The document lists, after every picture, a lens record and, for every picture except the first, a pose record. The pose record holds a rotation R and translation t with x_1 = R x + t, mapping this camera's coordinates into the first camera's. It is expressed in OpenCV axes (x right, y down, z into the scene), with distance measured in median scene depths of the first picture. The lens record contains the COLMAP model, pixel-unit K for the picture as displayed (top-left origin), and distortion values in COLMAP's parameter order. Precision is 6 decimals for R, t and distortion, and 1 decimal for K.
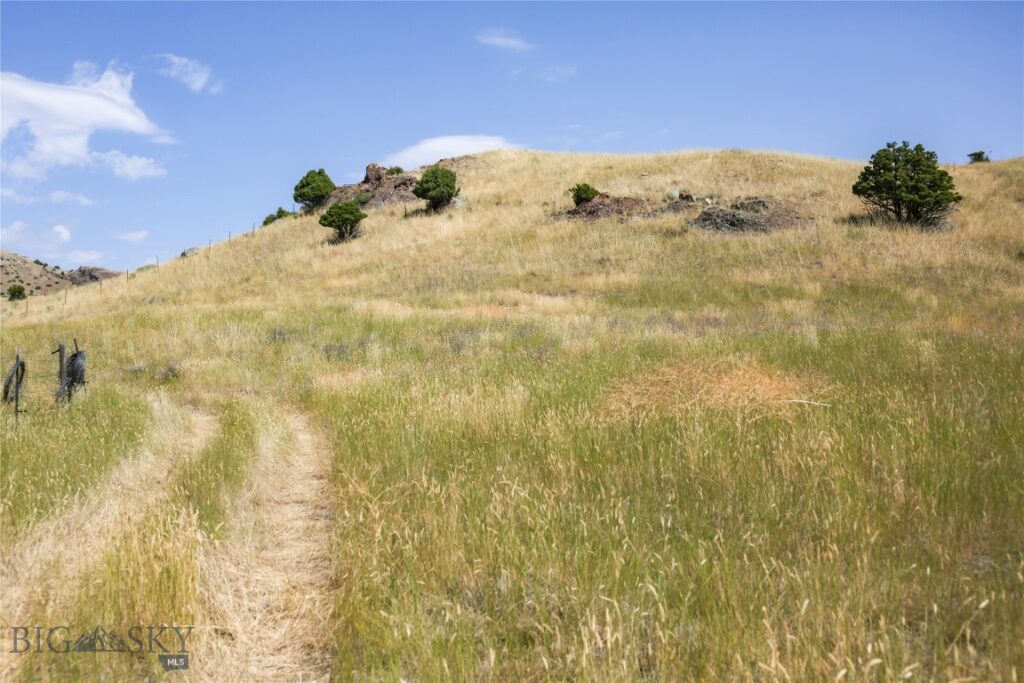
lens RADIAL K [[1106.4, 0, 513.0], [0, 1106.4, 340.6], [0, 0, 1]] dist [-0.000120, 0.000000]
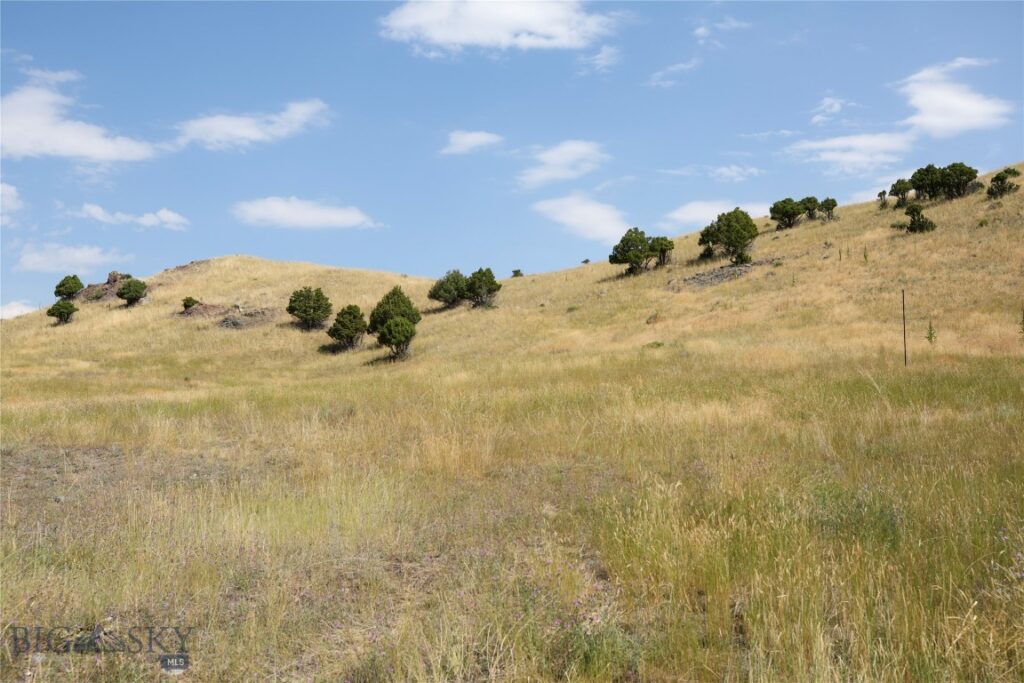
lens RADIAL K [[965.6, 0, 515.6], [0, 965.6, 345.4], [0, 0, 1]] dist [0.043633, 0.000000]
pose [[0.993345, 0.013179, 0.114419, 0.301080], [-0.008183, 0.998997, -0.044027, 0.001980], [-0.114884, 0.042798, 0.992457, -0.462871]]
